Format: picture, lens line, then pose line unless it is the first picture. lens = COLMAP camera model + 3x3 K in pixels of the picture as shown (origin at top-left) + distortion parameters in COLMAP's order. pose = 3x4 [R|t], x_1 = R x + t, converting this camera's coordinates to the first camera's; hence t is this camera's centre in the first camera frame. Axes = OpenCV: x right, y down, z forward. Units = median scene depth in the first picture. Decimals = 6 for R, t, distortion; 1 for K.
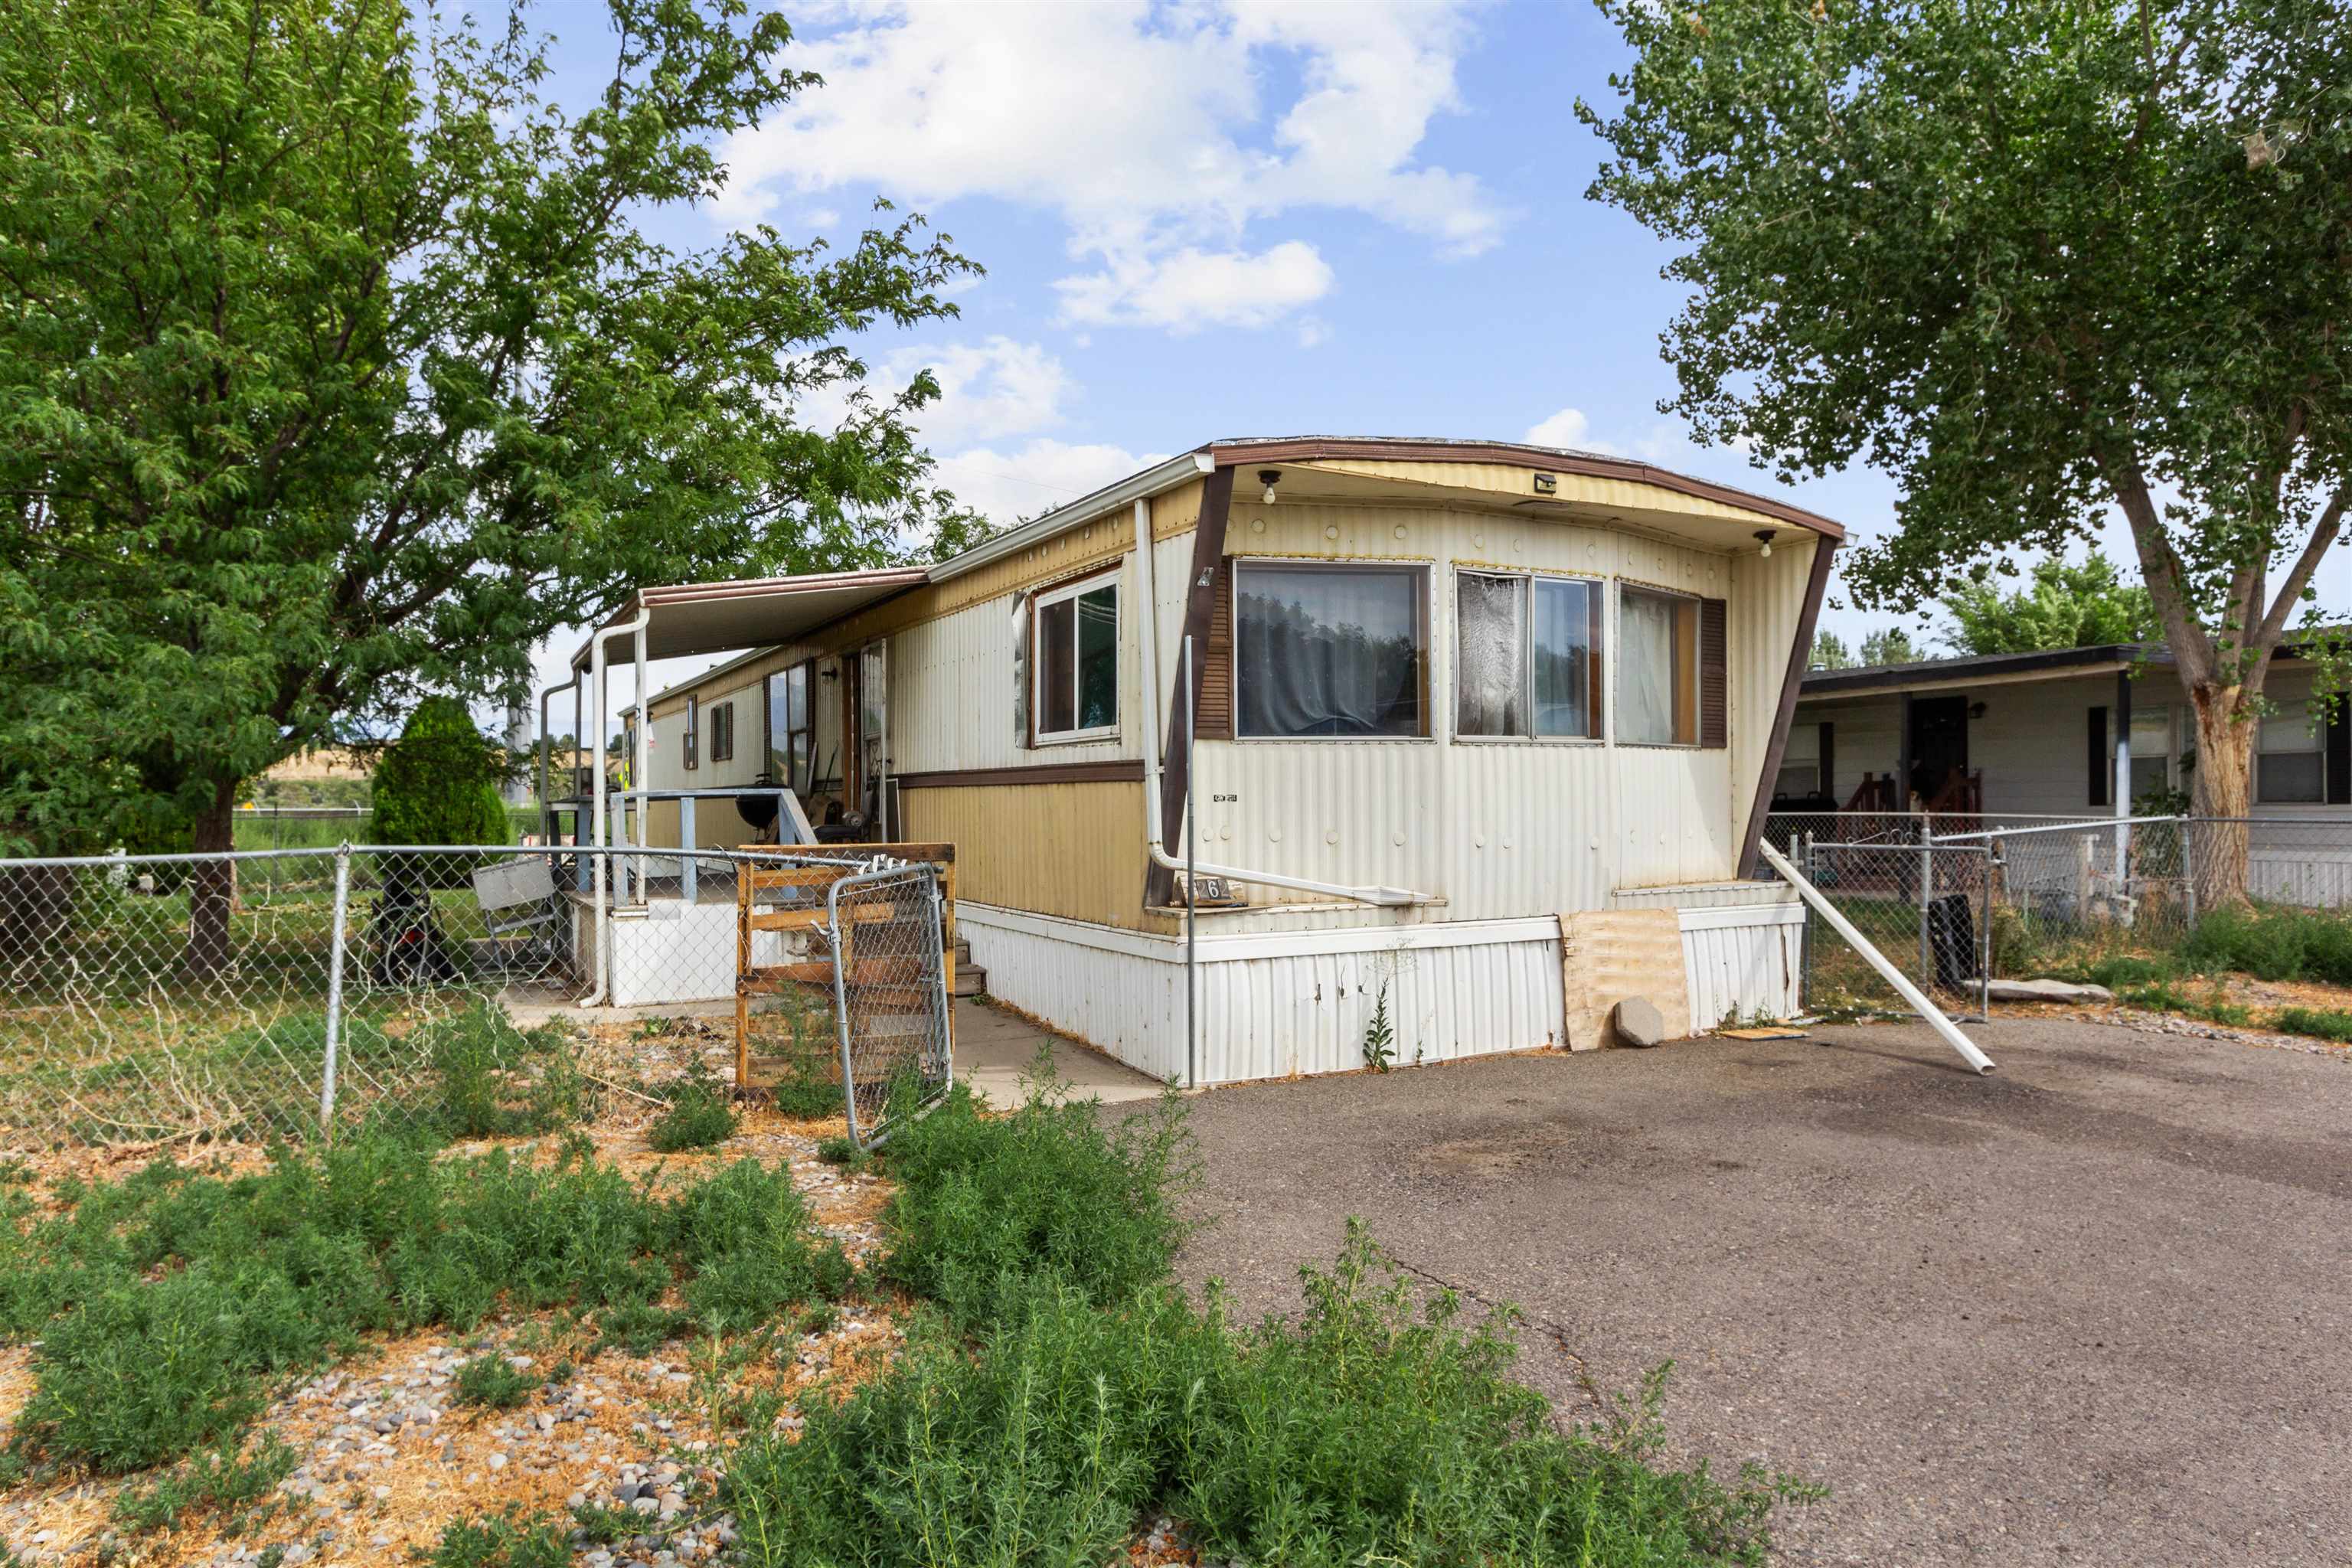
lens RADIAL K [[1377.0, 0, 1176.0], [0, 1377.0, 784.0], [0, 0, 1]] dist [-0.019778, -0.000355]
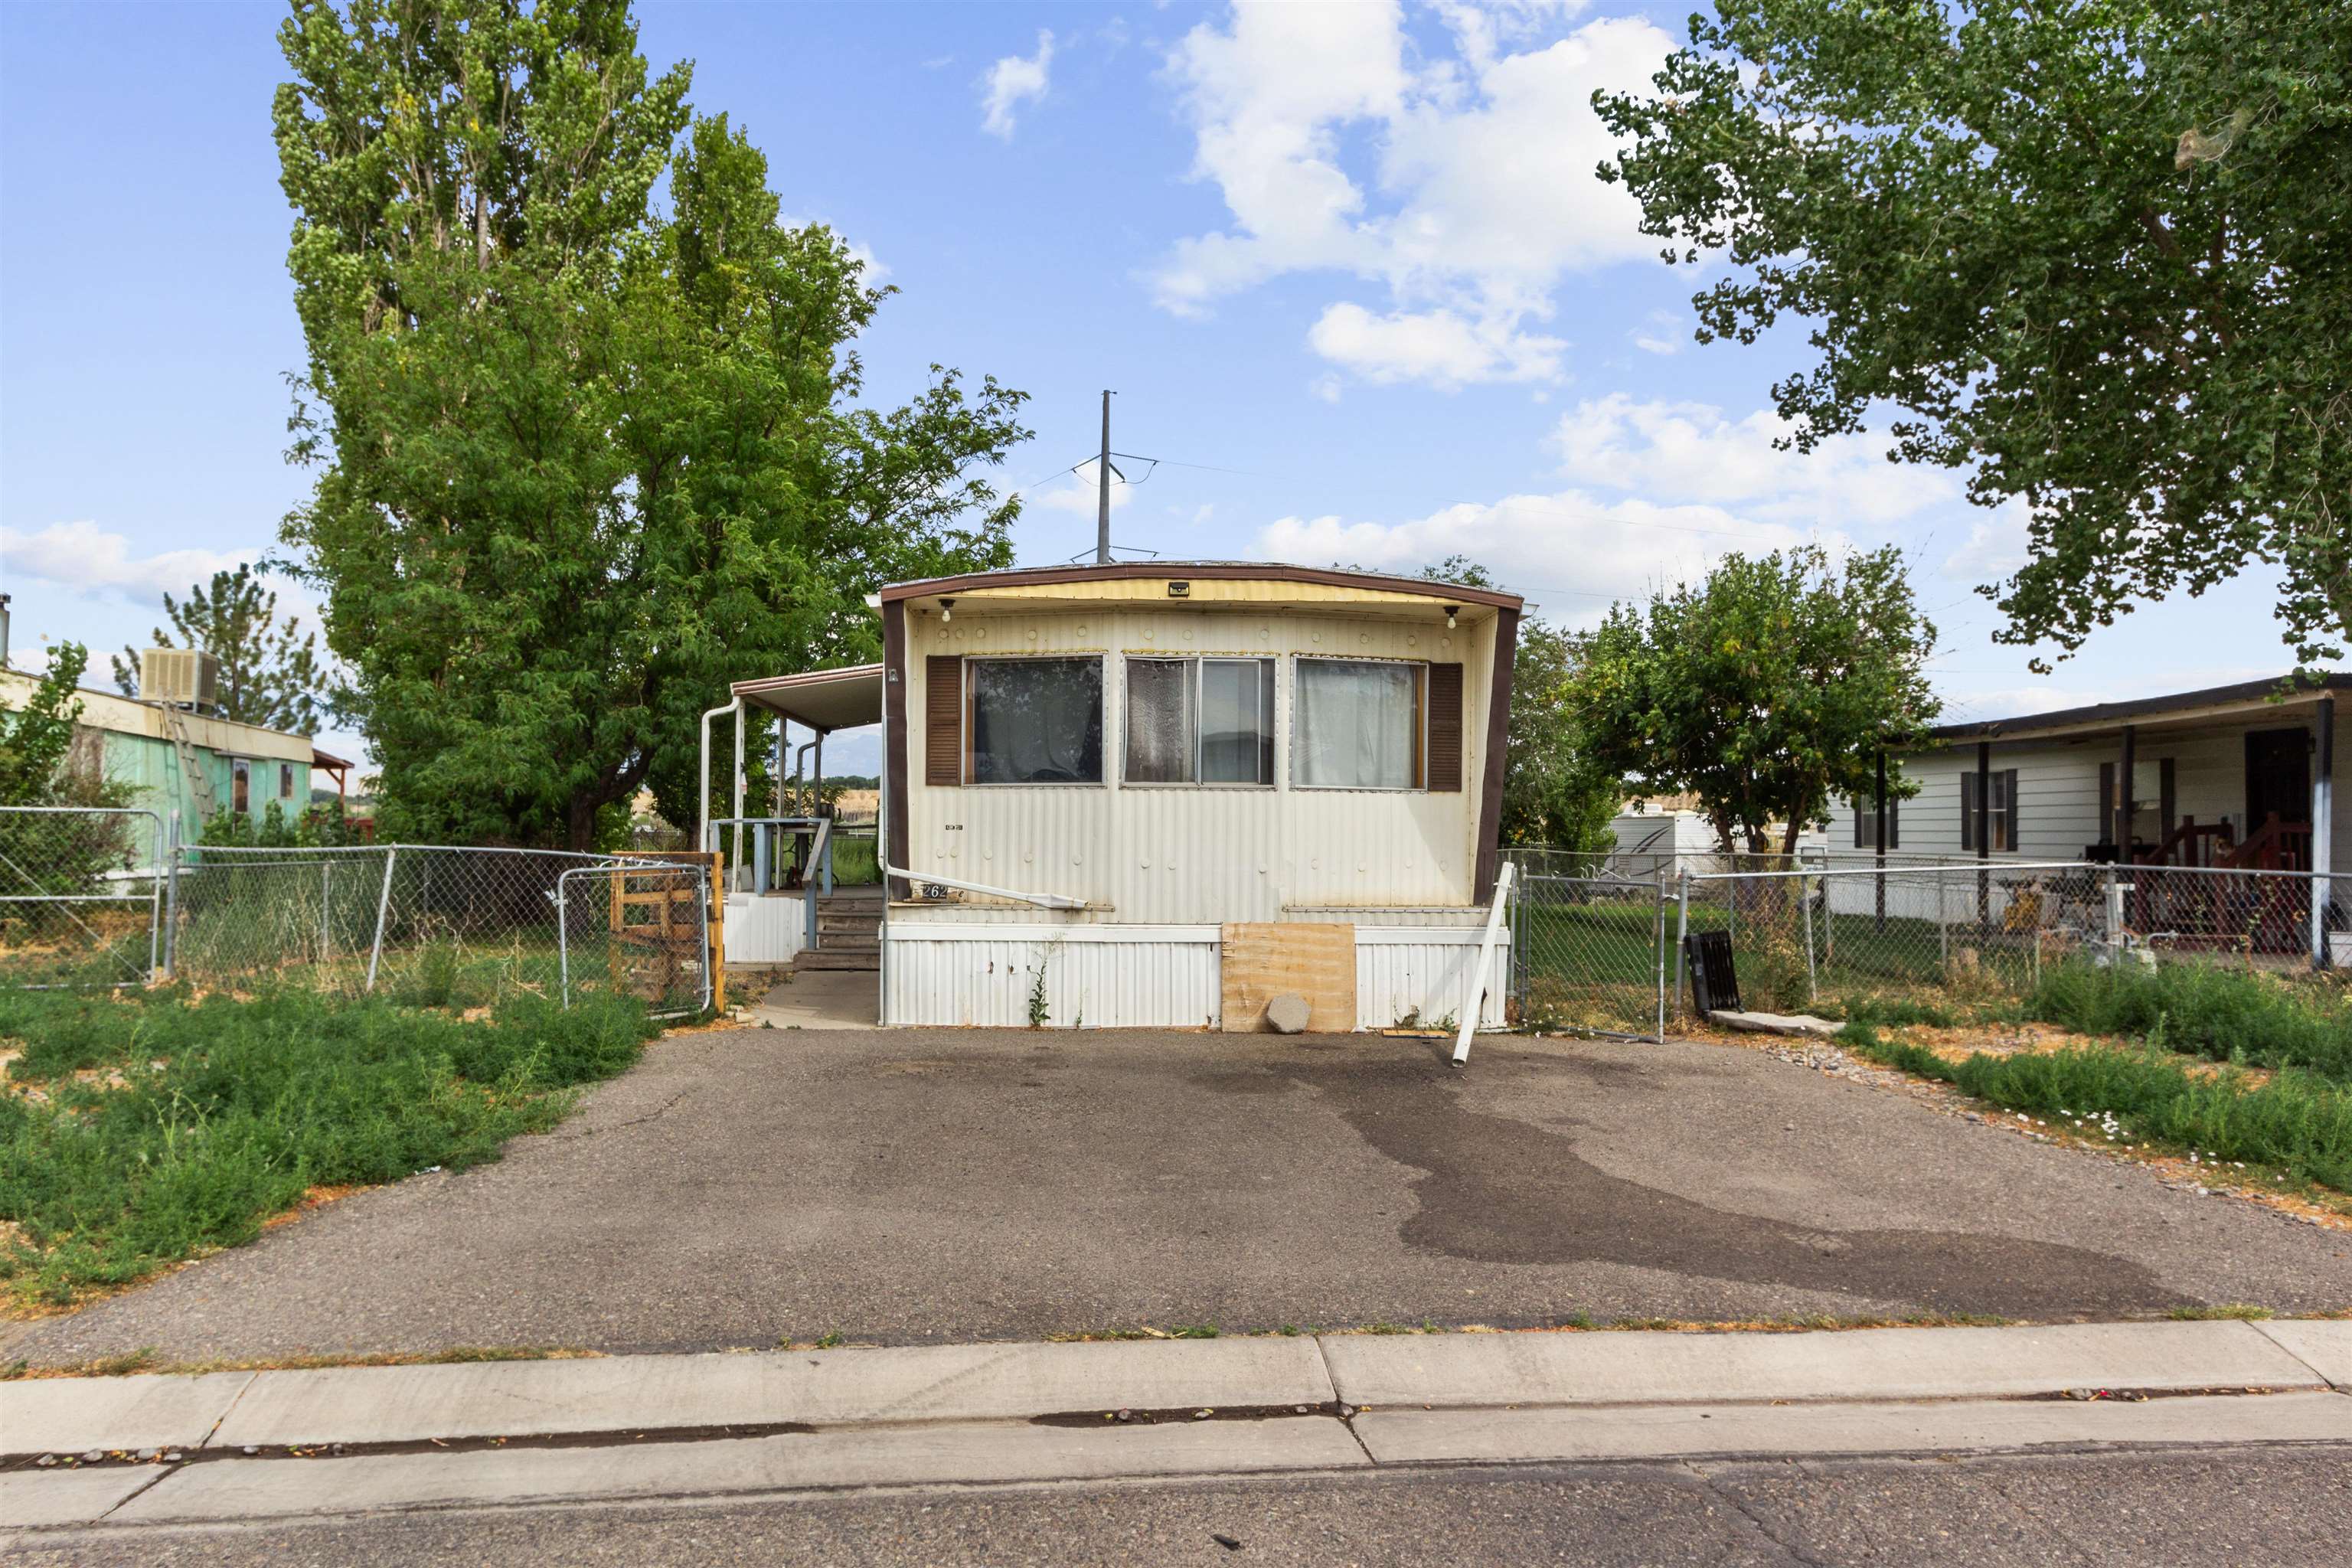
lens RADIAL K [[1377.0, 0, 1176.0], [0, 1377.0, 784.0], [0, 0, 1]] dist [-0.019778, -0.000355]
pose [[0.910085, 0.000449, -0.414420, 0.779747], [-0.009986, 0.999733, -0.020846, -0.006855], [0.414300, 0.023110, 0.909847, -0.177308]]
